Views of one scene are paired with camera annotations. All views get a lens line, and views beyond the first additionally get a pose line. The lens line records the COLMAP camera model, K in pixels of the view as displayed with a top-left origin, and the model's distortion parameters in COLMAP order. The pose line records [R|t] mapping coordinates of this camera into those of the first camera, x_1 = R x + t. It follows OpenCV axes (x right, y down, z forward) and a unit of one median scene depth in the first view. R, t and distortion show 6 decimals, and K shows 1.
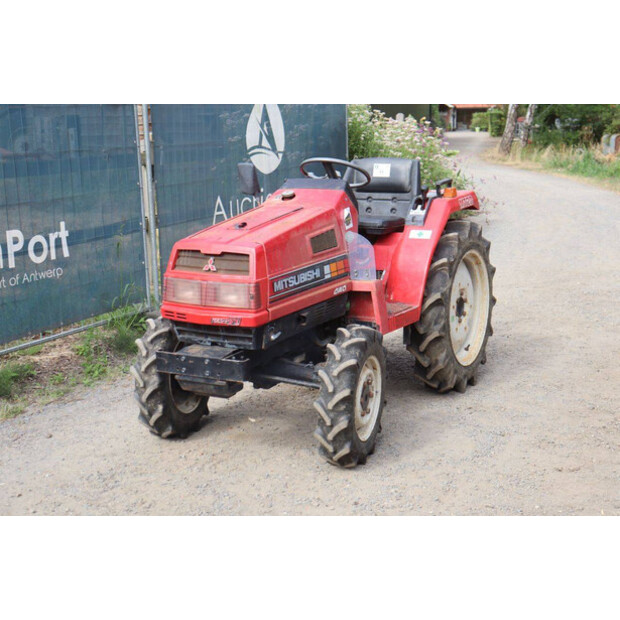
lens RADIAL K [[970.6, 0, 310.0], [0, 970.6, 310.0], [0, 0, 1]] dist [0.129541, 0.055532]
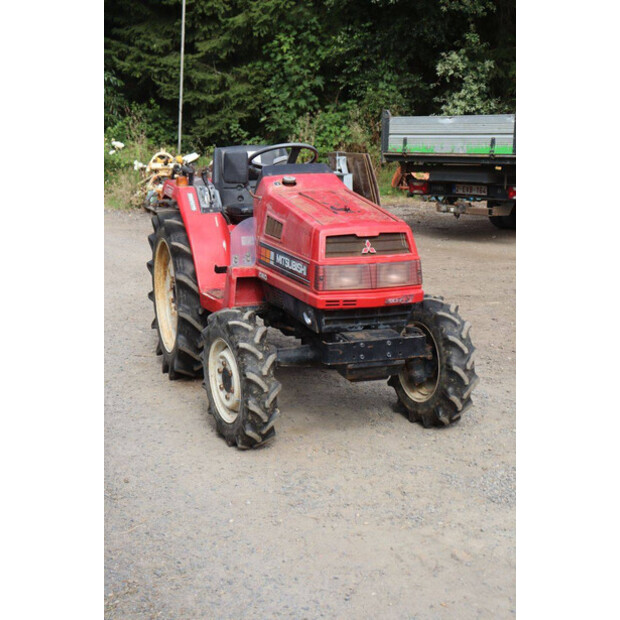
lens RADIAL K [[1001.3, 0, 310.0], [0, 1001.3, 310.0], [0, 0, 1]] dist [0.188596, 0.096526]
pose [[0.696355, -0.133163, 0.705236, -0.868279], [0.141143, 0.988856, 0.047351, -0.039843], [-0.703682, 0.066566, 0.707390, 0.320601]]
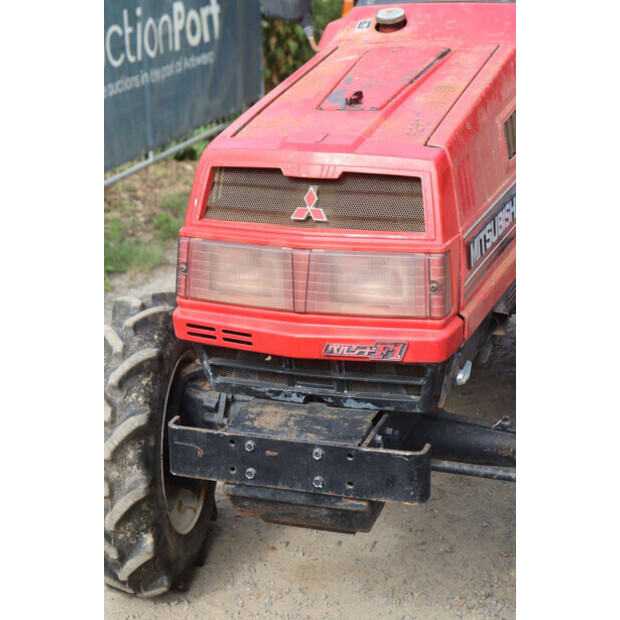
lens RADIAL K [[1353.9, 0, 310.0], [0, 1353.9, 310.0], [0, 0, 1]] dist [0.342475, 0.025396]
pose [[0.985349, -0.047419, 0.163823, -0.193035], [0.032709, 0.995281, 0.091355, -0.054369], [-0.167382, -0.084659, 0.982251, 0.456156]]
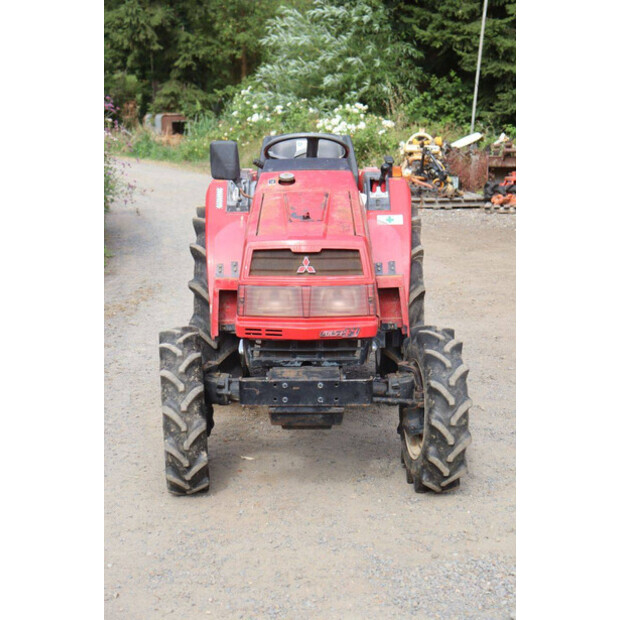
lens RADIAL K [[1112.3, 0, 310.0], [0, 1112.3, 310.0], [0, 0, 1]] dist [0.219440, 0.003138]
pose [[0.888526, -0.084036, 0.451065, -0.515266], [0.086106, 0.996158, 0.015975, -0.024307], [-0.450674, 0.024645, 0.892348, 0.175623]]
